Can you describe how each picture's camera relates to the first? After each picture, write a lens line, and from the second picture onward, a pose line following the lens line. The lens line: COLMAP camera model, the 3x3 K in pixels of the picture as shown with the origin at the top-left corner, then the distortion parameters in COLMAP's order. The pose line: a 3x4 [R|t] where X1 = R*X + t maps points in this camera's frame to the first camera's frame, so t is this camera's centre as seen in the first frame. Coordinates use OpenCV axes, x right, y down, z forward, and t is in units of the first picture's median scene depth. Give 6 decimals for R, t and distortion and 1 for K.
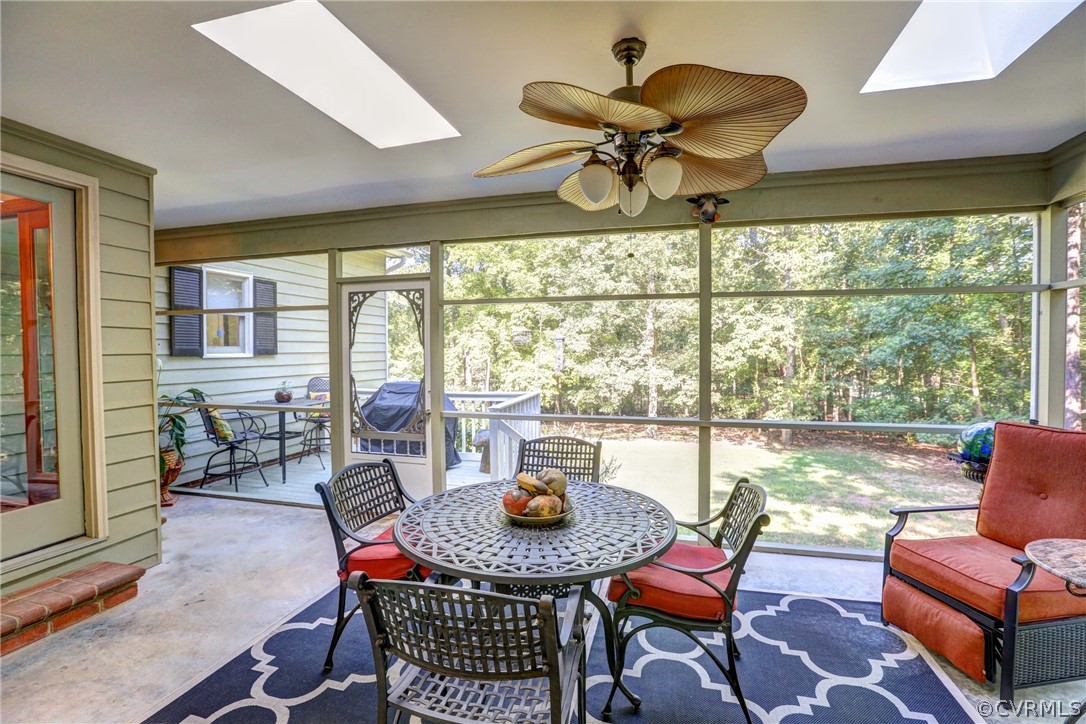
lens RADIAL K [[494.6, 0, 570.1], [0, 494.6, 368.2], [0, 0, 1]] dist [-0.034502, 0.009266]
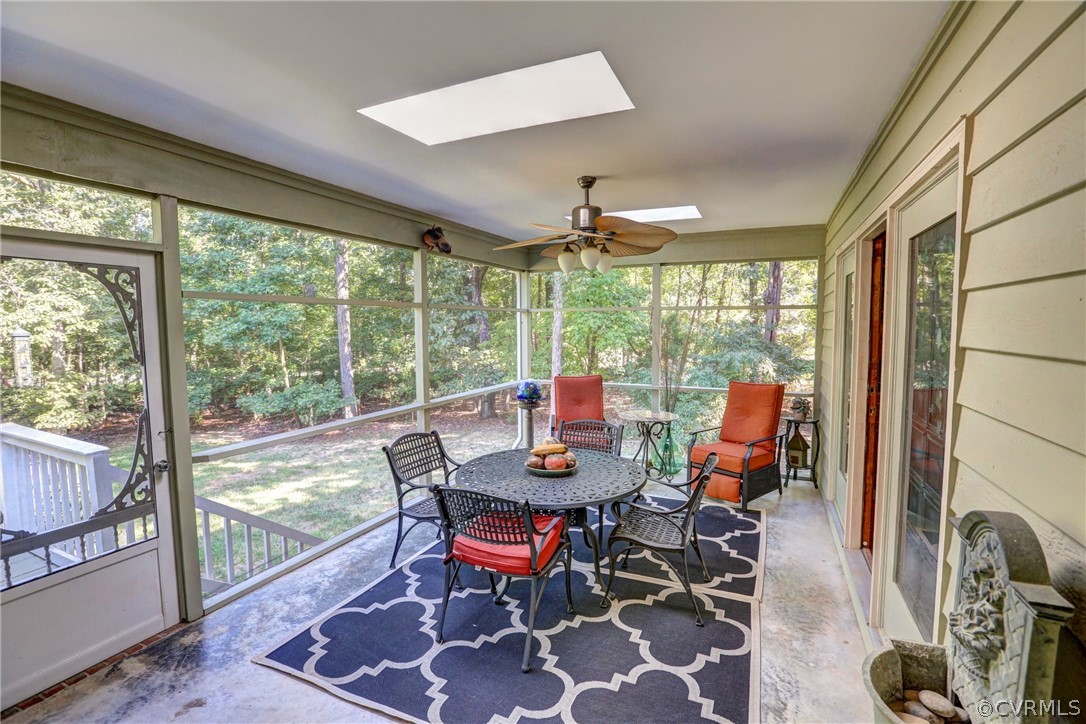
lens RADIAL K [[494.6, 0, 543.4], [0, 494.6, 364.8], [0, 0, 1]] dist [-0.034502, 0.009266]
pose [[0.184330, -0.076375, 0.979892, -0.716751], [0.038000, 0.996785, 0.070543, -0.057751], [-0.982130, 0.024233, 0.186640, 0.354657]]
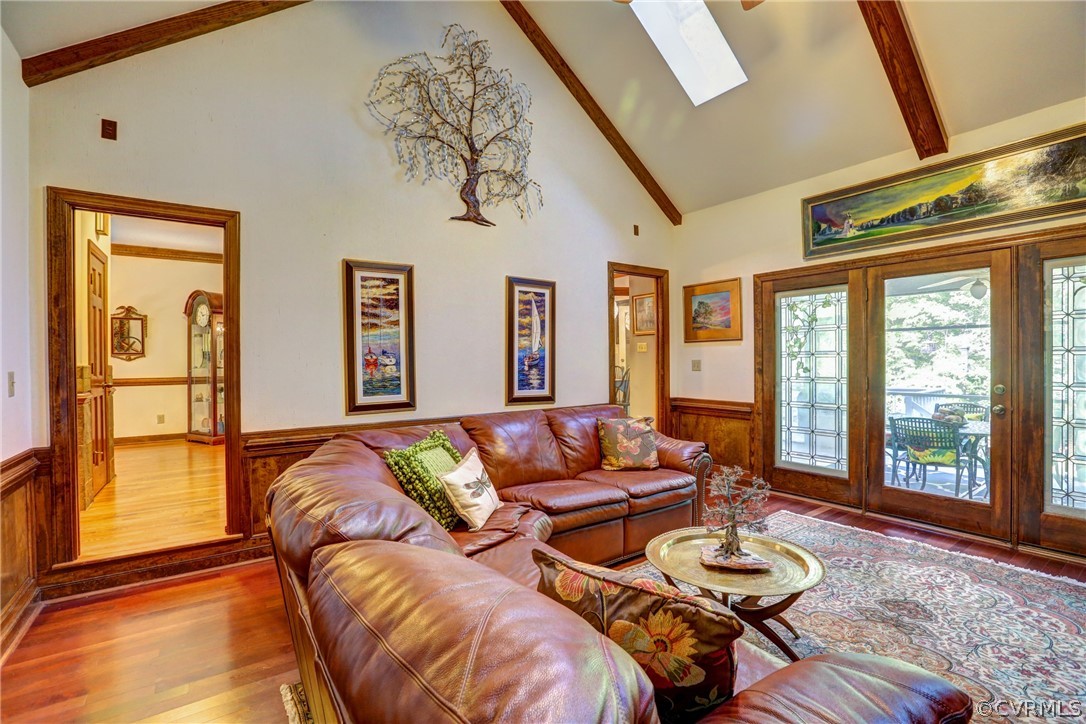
lens RADIAL K [[494.6, 0, 543.1], [0, 494.6, 360.6], [0, 0, 1]] dist [-0.034502, 0.009266]
pose [[0.737082, 0.005802, -0.675779, 0.033560], [-0.025702, 0.999480, -0.019452, 0.038861], [0.675315, 0.031706, 0.736848, -1.009798]]
